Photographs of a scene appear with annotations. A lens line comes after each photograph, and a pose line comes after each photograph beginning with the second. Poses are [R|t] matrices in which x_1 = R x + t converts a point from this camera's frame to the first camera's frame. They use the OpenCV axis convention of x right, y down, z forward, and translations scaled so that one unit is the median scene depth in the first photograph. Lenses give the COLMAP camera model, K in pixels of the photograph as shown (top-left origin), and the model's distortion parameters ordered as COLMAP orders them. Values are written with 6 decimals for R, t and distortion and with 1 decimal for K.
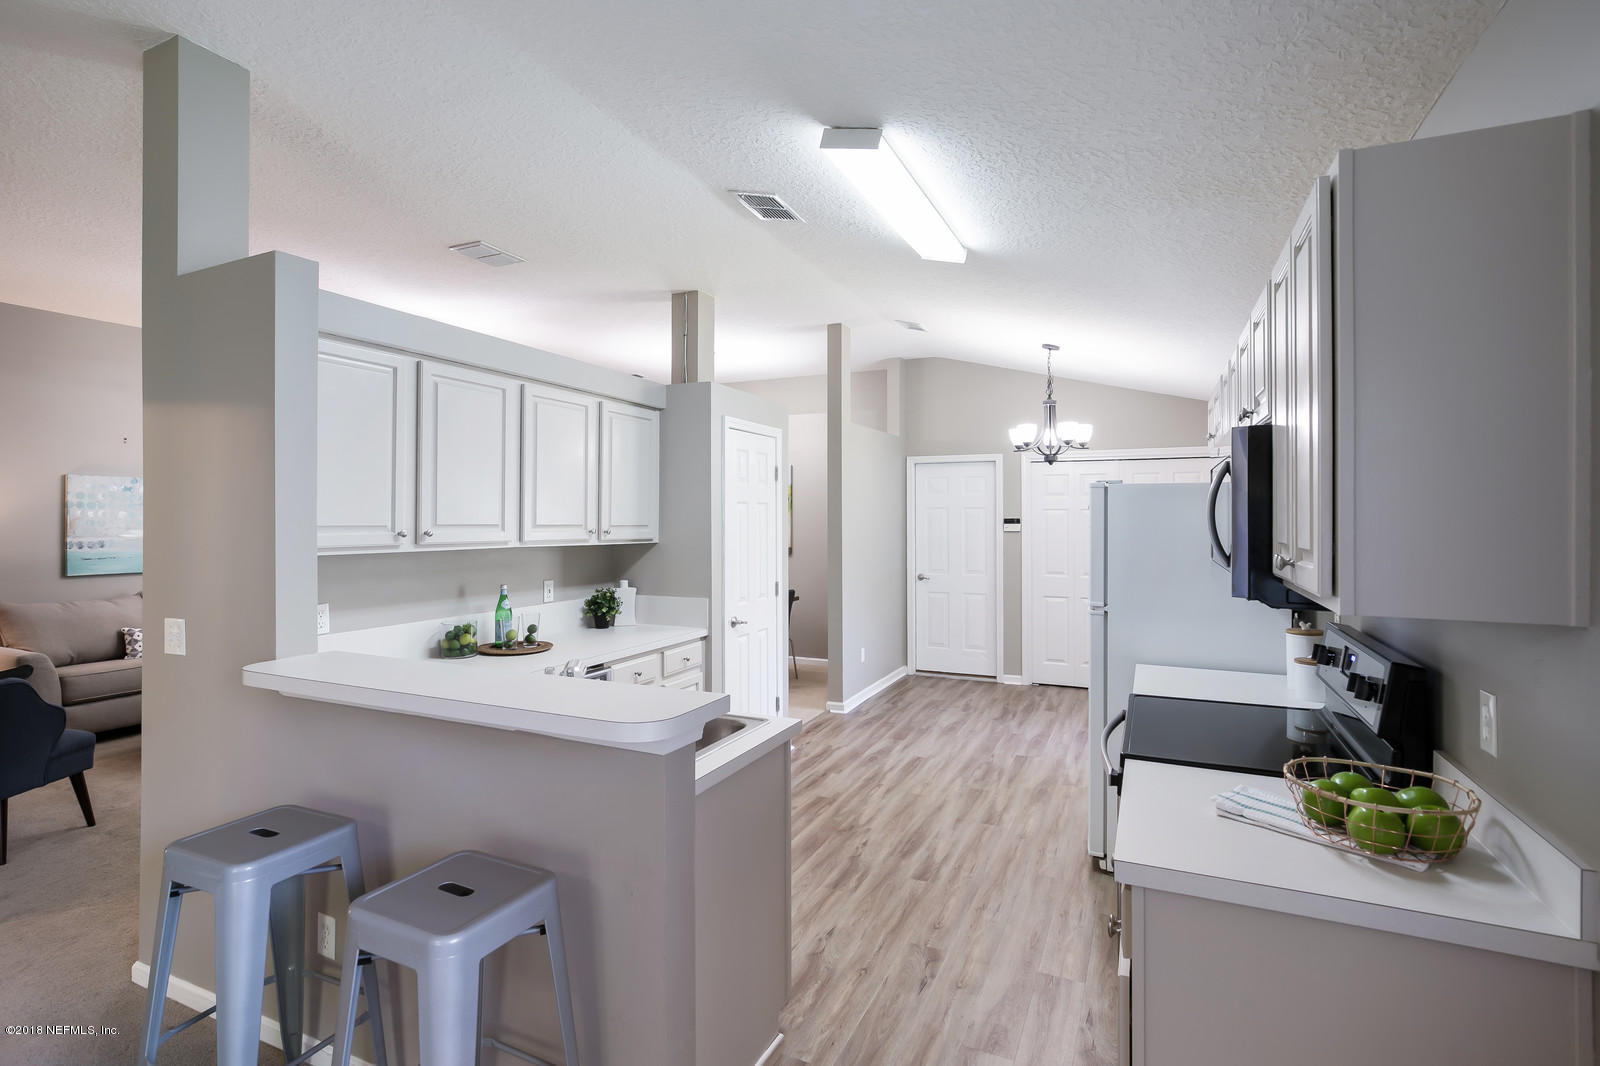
lens RADIAL K [[762.3, 0, 798.8], [0, 762.3, 521.5], [0, 0, 1]] dist [0.001462, 0.000102]
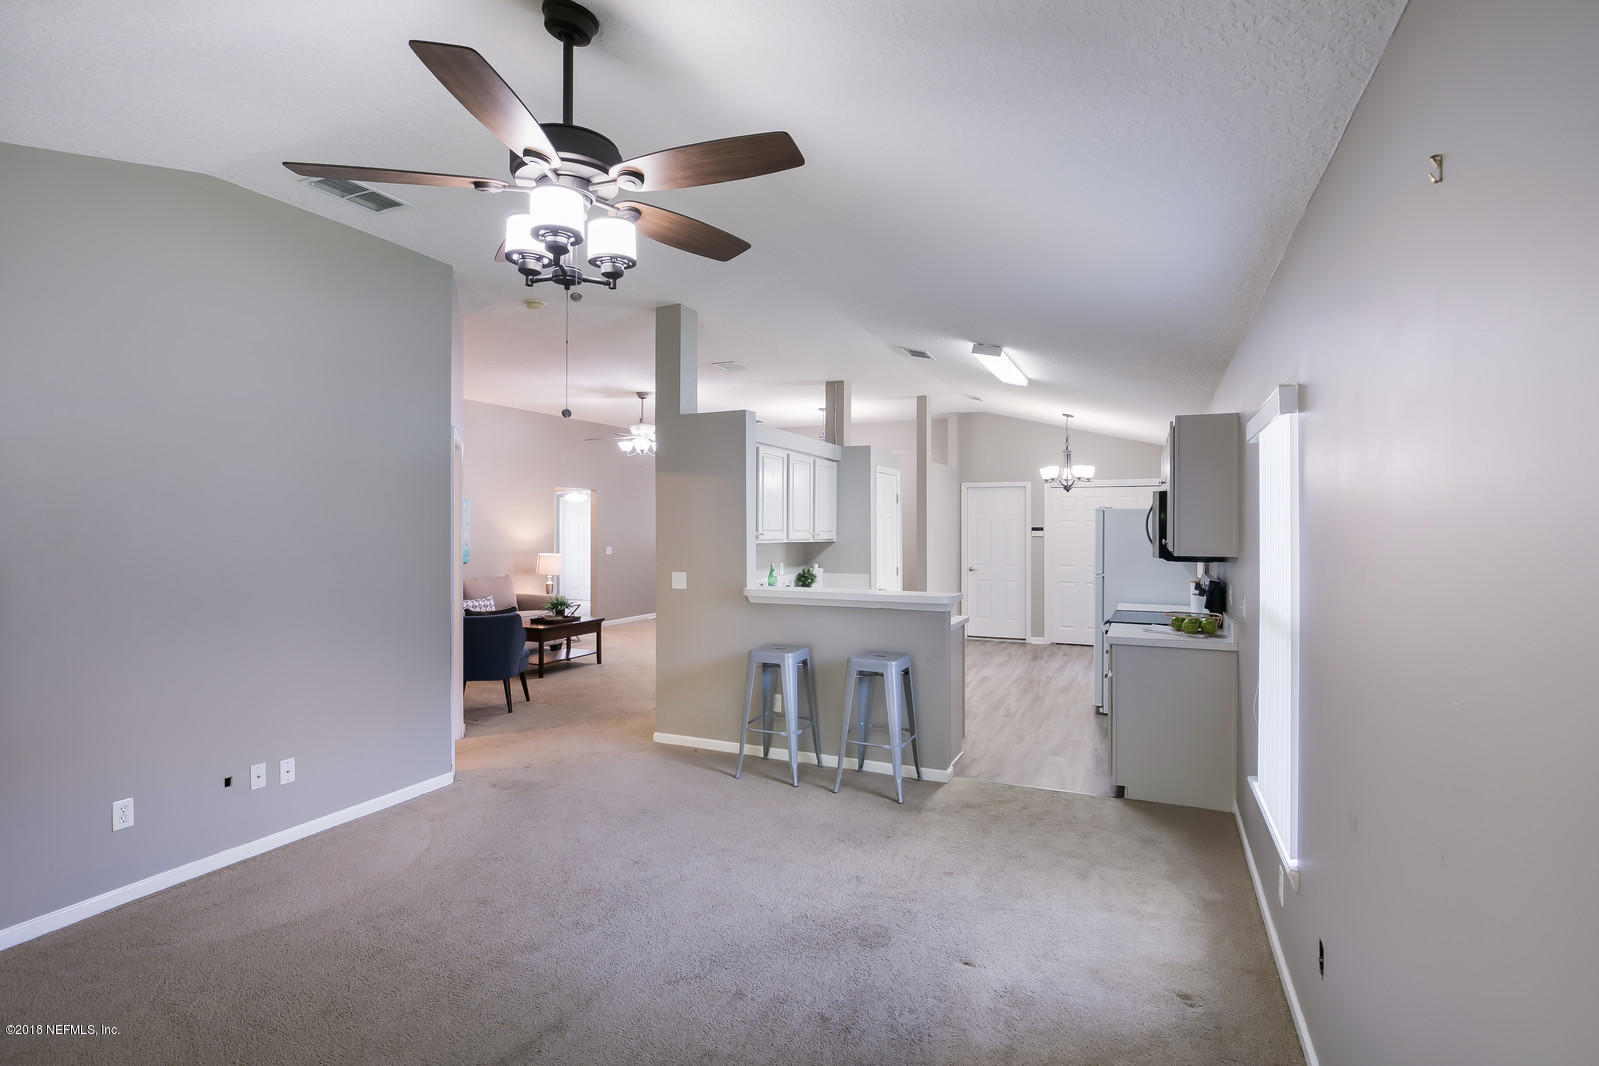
lens RADIAL K [[783.4, 0, 799.5], [0, 783.4, 533.0], [0, 0, 1]] dist [-0.002846, -0.000290]
pose [[0.999880, 0.002581, 0.015245, -0.280709], [-0.002641, 0.999989, 0.003896, 0.003301], [-0.015235, -0.003936, 0.999876, -0.684378]]
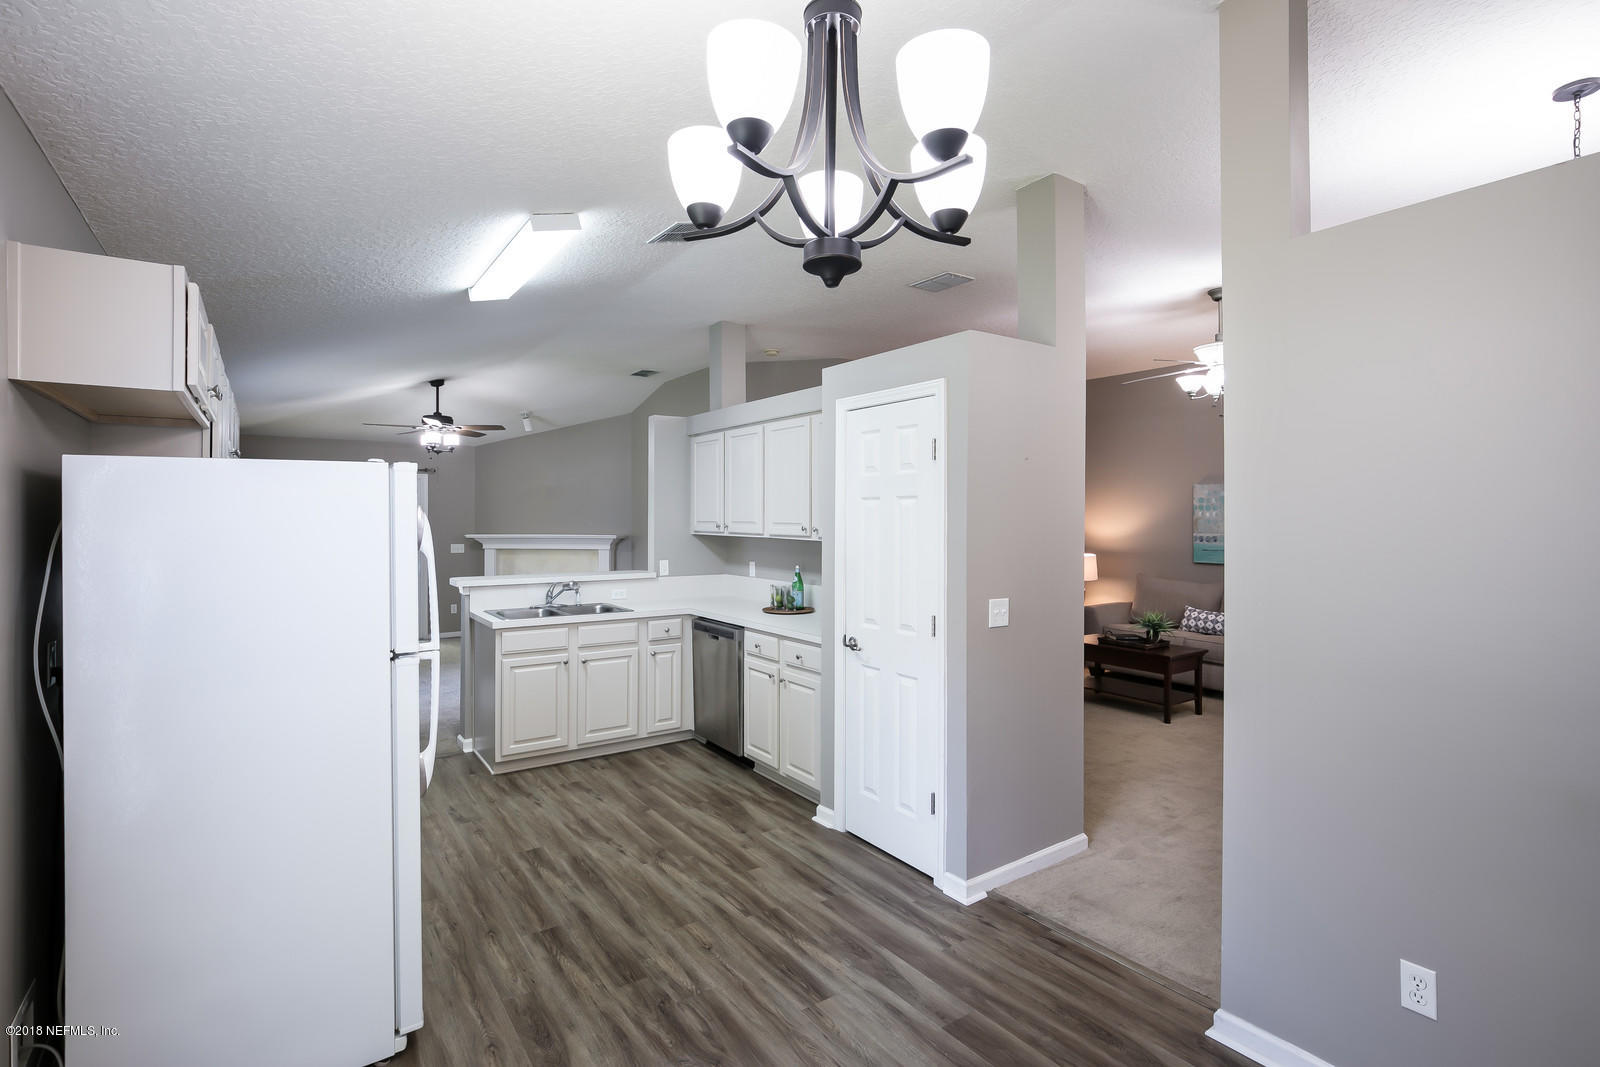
lens RADIAL K [[783.9, 0, 800.0], [0, 783.9, 533.5], [0, 0, 1]] dist [-0.002846, -0.000290]
pose [[-0.515096, 0.015821, -0.856986, 0.663624], [-0.004328, 0.999769, 0.021059, -0.003870], [0.857121, 0.014557, -0.514909, 1.379687]]
